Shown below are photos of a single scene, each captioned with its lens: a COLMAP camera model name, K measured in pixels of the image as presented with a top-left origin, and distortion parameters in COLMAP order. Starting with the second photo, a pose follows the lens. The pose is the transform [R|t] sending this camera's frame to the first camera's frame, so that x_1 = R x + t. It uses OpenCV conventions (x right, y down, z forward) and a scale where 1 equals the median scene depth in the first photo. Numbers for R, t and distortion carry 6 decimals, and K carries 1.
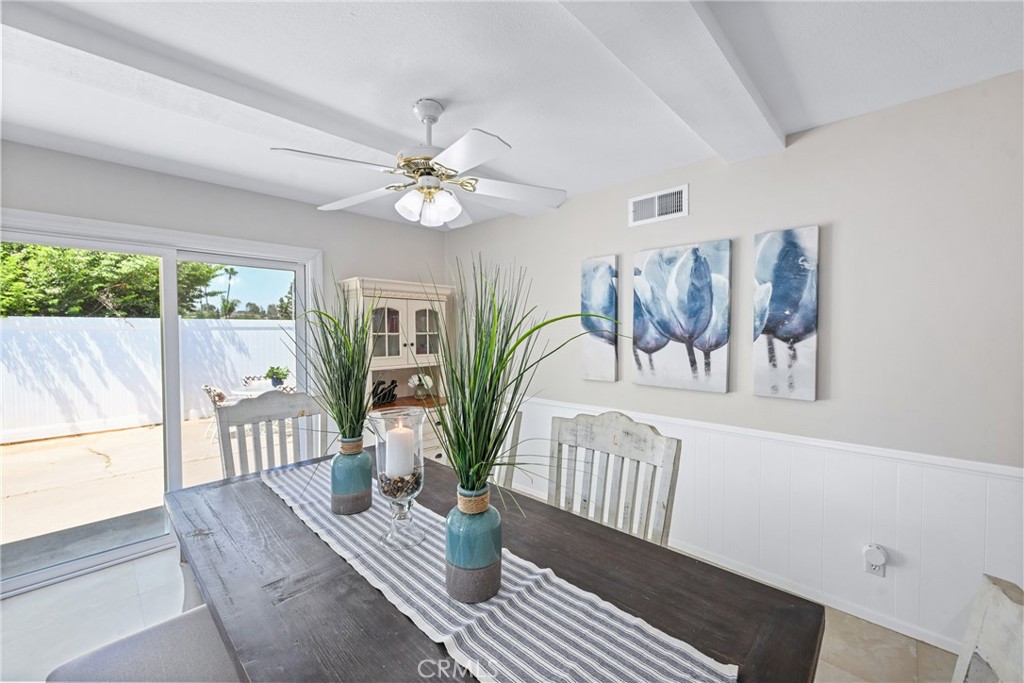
lens RADIAL K [[403.4, 0, 508.9], [0, 403.4, 340.2], [0, 0, 1]] dist [-0.000386, -0.000352]
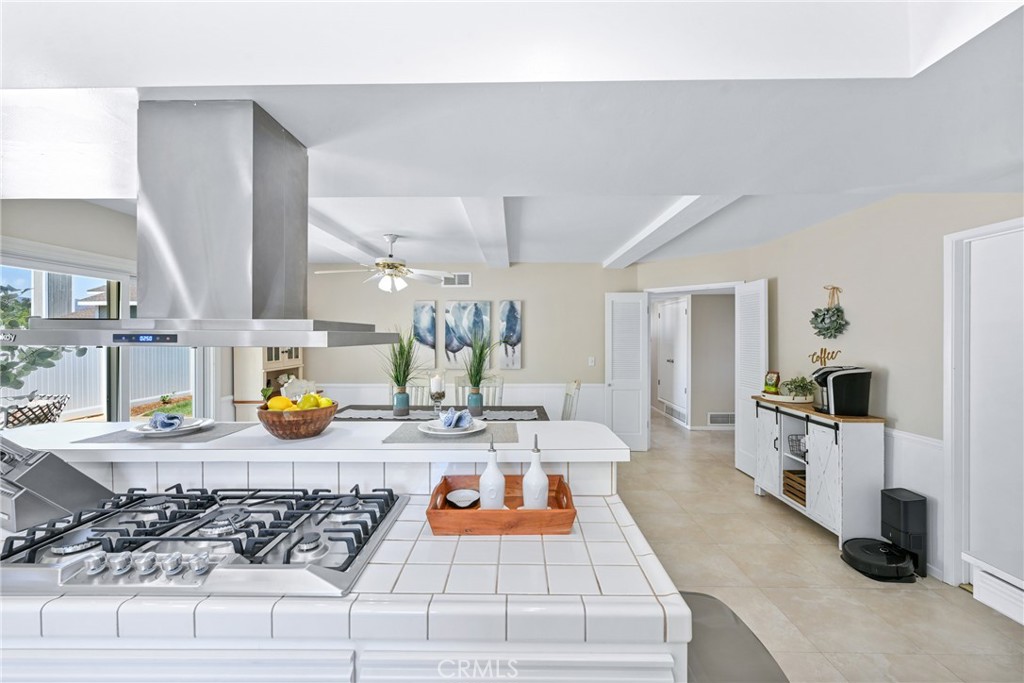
lens RADIAL K [[406.0, 0, 510.1], [0, 406.0, 339.0], [0, 0, 1]] dist [0.001013, 0.000027]
pose [[0.730707, -0.000907, 0.682690, -0.871754], [0.012745, 0.999843, -0.012314, -0.007392], [-0.682572, 0.017699, 0.730604, -0.698561]]
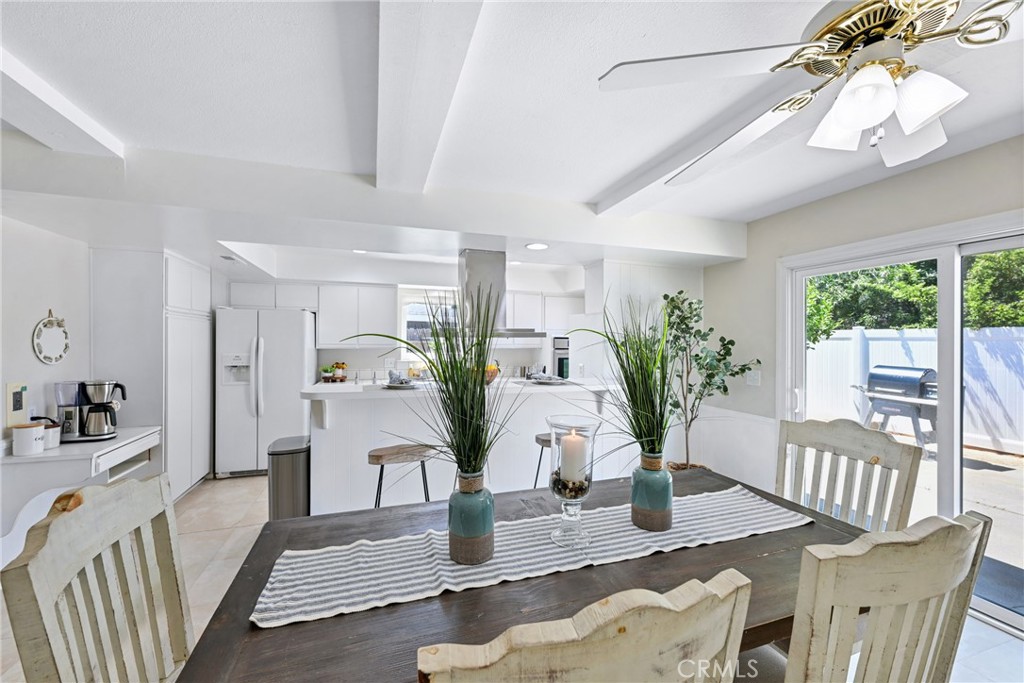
lens RADIAL K [[406.0, 0, 510.1], [0, 406.0, 339.0], [0, 0, 1]] dist [0.001013, 0.000027]
pose [[-0.462223, -0.000736, -0.886764, 0.360904], [-0.022502, 0.999687, 0.010899, -0.024126], [0.886478, 0.024992, -0.462095, 0.621574]]
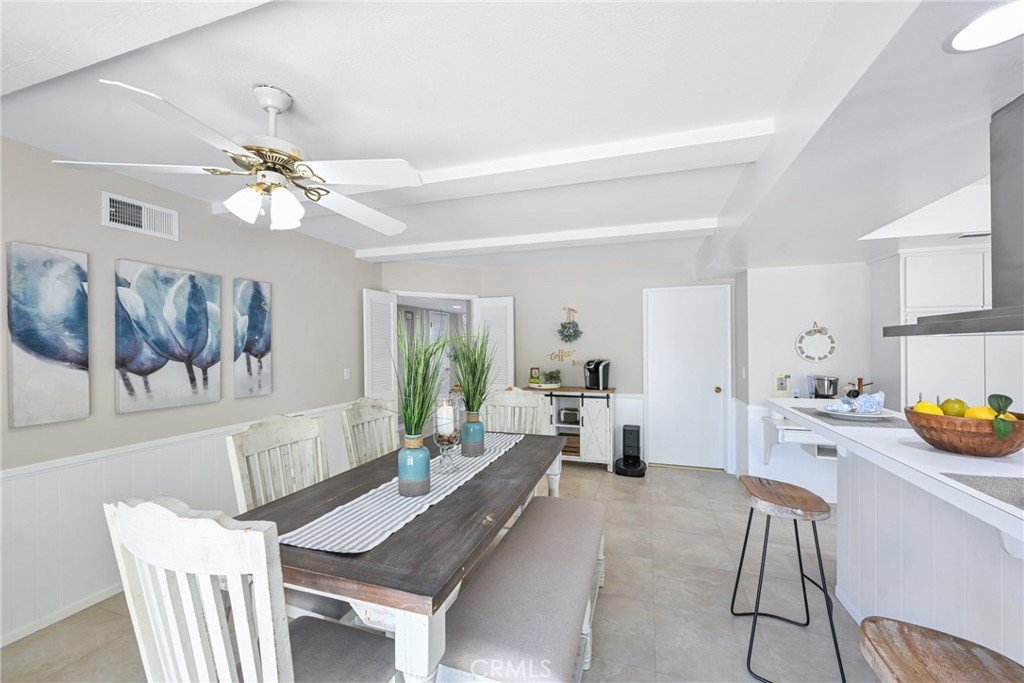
lens RADIAL K [[405.5, 0, 509.3], [0, 405.5, 343.1], [0, 0, 1]] dist [0.000778, -0.000019]
pose [[-0.428400, 0.012500, 0.903503, -0.891919], [0.028857, 0.999584, -0.000147, -0.017684], [-0.903128, 0.026009, -0.428582, 0.684888]]
